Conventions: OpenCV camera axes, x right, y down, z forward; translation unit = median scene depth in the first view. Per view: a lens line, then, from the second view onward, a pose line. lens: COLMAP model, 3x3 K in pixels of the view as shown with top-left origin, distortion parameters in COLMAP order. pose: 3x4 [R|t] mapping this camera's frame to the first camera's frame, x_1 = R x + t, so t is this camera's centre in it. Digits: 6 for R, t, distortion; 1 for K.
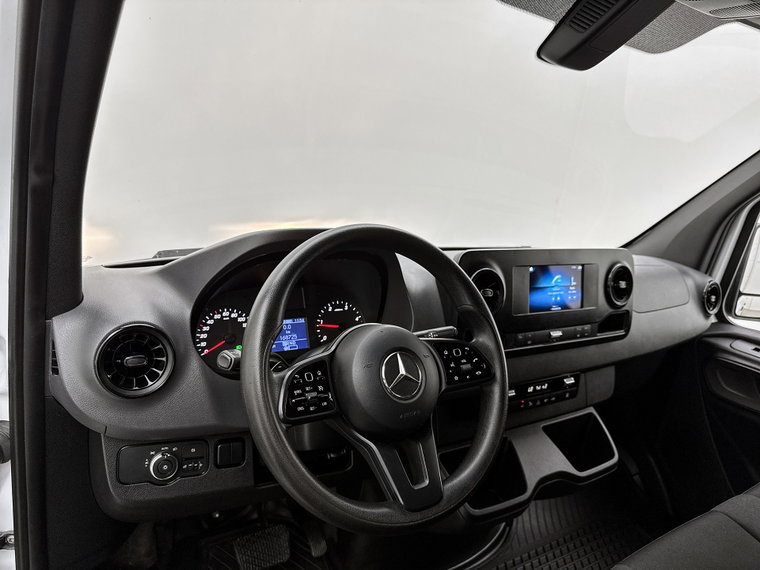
lens RADIAL K [[514.3, 0, 382.8], [0, 514.3, 289.4], [0, 0, 1]] dist [-0.009652, -0.019359]
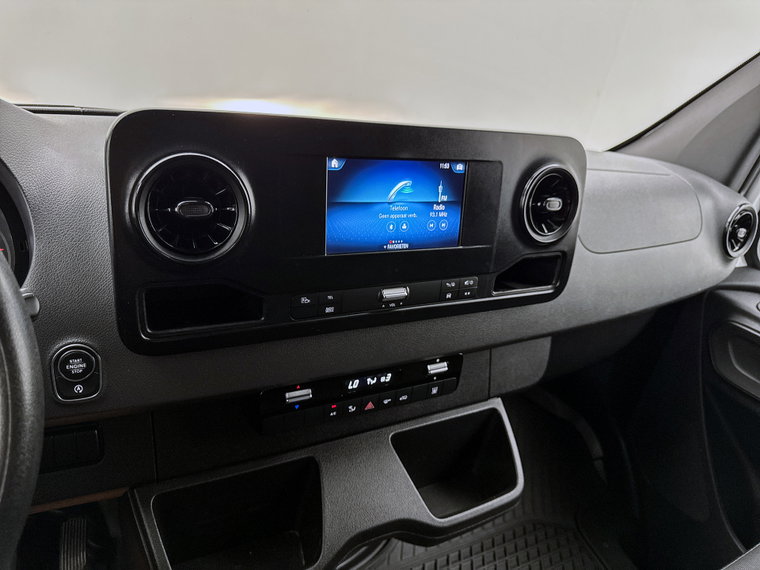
lens RADIAL K [[514.3, 0, 375.5], [0, 514.3, 290.1], [0, 0, 1]] dist [-0.009652, -0.019359]
pose [[0.995368, 0.060330, -0.074849, 0.322912], [-0.045163, 0.980761, 0.189917, -0.014857], [0.084867, -0.185657, 0.978943, 0.433364]]
